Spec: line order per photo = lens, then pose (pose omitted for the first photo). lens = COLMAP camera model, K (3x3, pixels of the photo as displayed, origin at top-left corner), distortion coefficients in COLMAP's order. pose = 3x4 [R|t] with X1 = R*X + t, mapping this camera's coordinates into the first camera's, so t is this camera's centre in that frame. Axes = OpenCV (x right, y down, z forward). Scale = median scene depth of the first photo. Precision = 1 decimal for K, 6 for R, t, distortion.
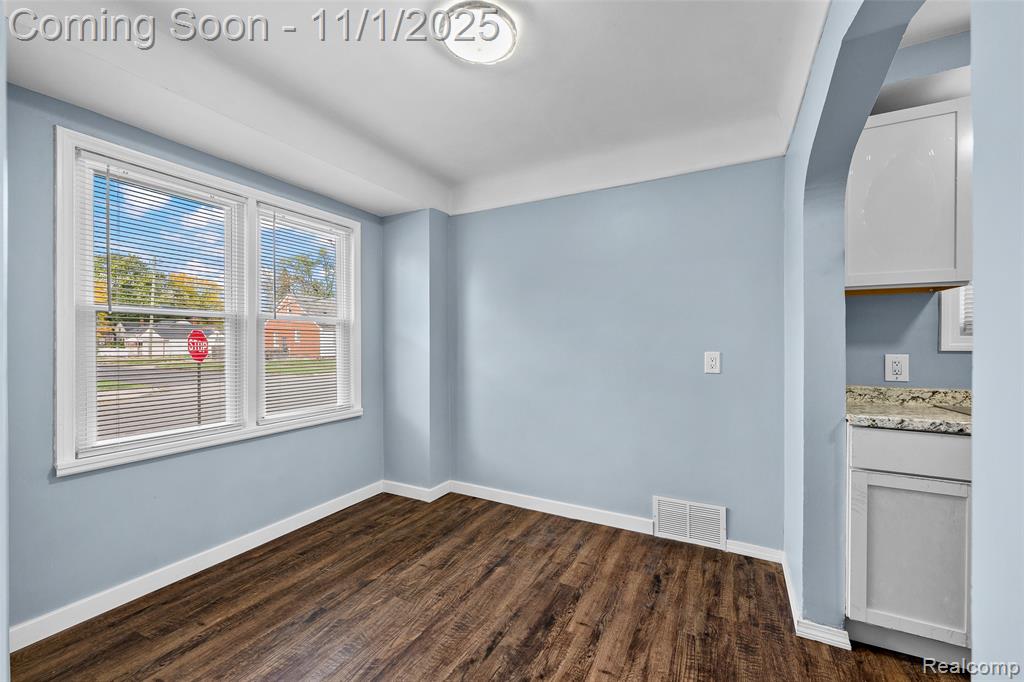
lens RADIAL K [[407.2, 0, 507.0], [0, 407.2, 341.3], [0, 0, 1]] dist [-0.001366, -0.000108]
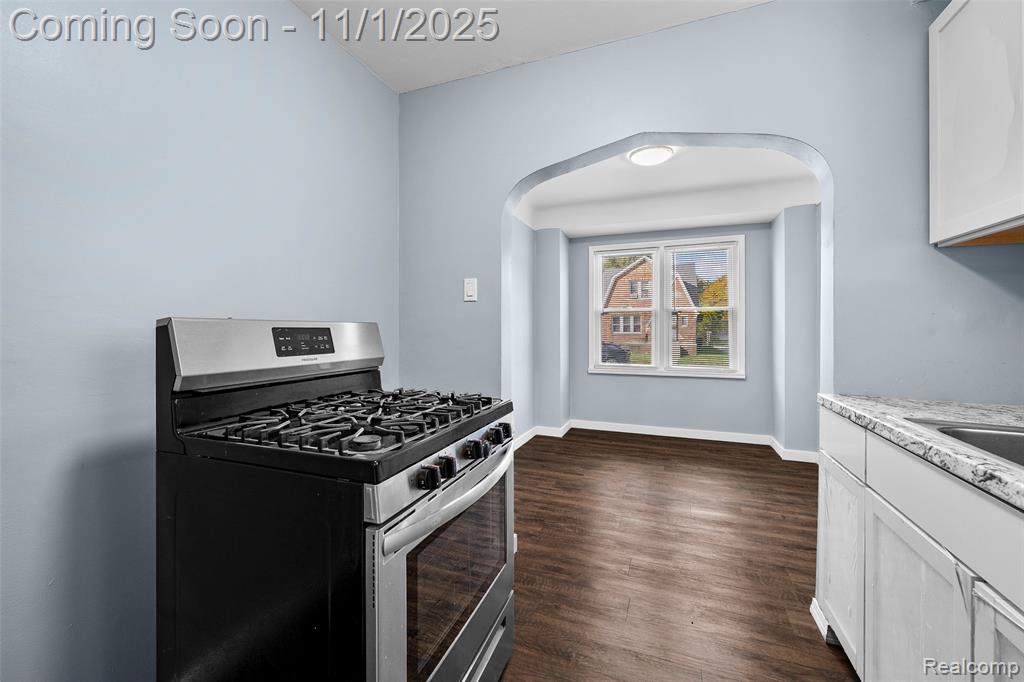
lens RADIAL K [[407.2, 0, 512.5], [0, 407.2, 324.6], [0, 0, 1]] dist [-0.001366, -0.000108]
pose [[0.119448, -0.005549, -0.992825, 1.203360], [0.002211, 0.999983, -0.005323, 0.013205], [0.992838, -0.001559, 0.119458, 0.111286]]
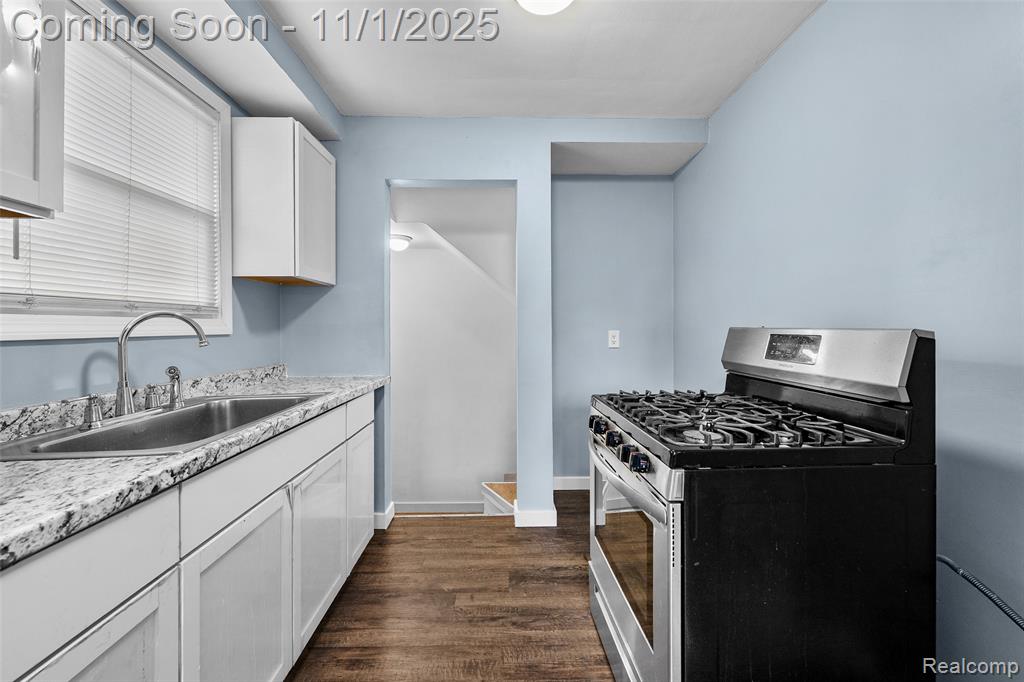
lens RADIAL K [[407.2, 0, 512.7], [0, 407.2, 335.2], [0, 0, 1]] dist [-0.001366, -0.000108]
pose [[-0.501600, -0.014722, 0.864974, 0.272509], [-0.001311, 0.999867, 0.016257, 0.004920], [-0.865098, 0.007020, -0.501553, 0.546028]]
